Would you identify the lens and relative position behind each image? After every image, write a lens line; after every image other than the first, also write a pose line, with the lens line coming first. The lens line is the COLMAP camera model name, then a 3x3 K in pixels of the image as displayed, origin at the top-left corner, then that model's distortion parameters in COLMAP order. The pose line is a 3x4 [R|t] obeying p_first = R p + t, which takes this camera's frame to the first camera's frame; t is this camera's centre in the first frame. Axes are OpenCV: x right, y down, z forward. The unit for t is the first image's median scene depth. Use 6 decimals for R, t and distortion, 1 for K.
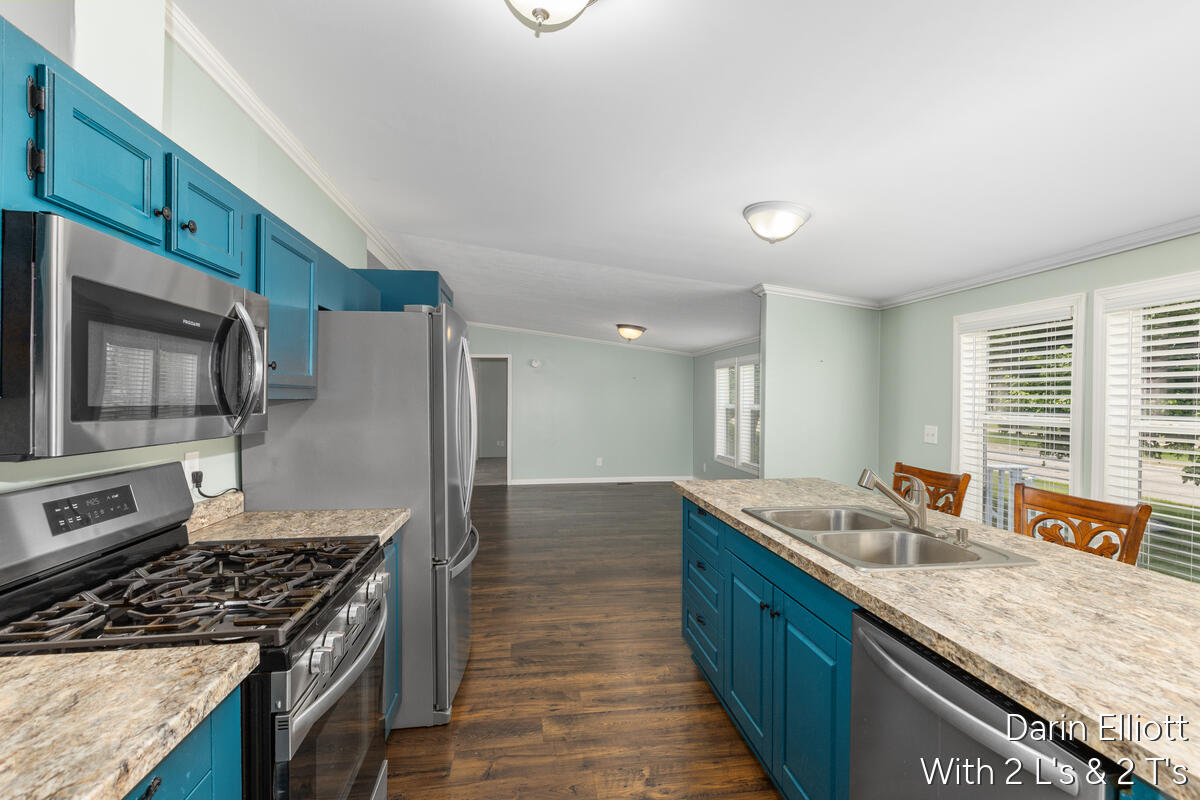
lens RADIAL K [[559.2, 0, 602.1], [0, 559.2, 404.2], [0, 0, 1]] dist [0.012992, -0.001422]
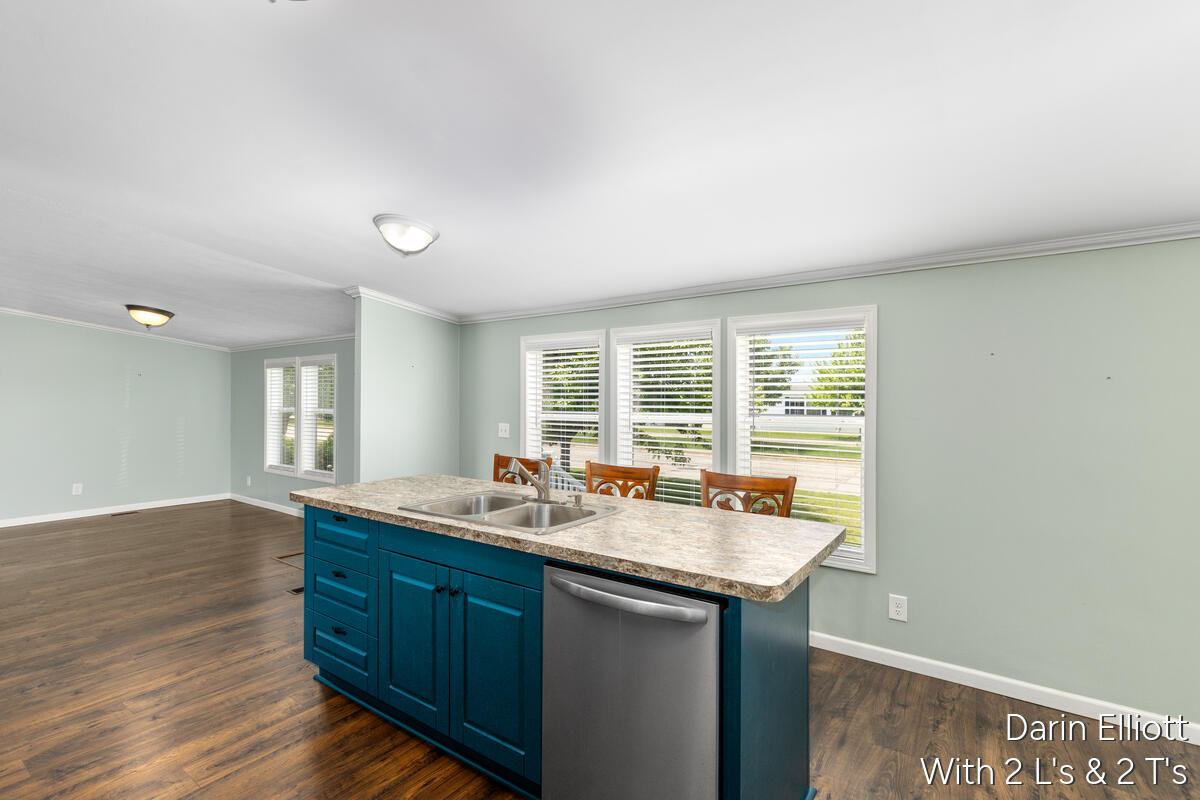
lens RADIAL K [[559.2, 0, 599.8], [0, 559.2, 397.5], [0, 0, 1]] dist [0.012992, -0.001422]
pose [[0.683507, 0.005002, 0.729927, -0.259997], [0.008064, 0.999864, -0.014403, 0.001282], [-0.729900, 0.015731, 0.683373, 0.009891]]
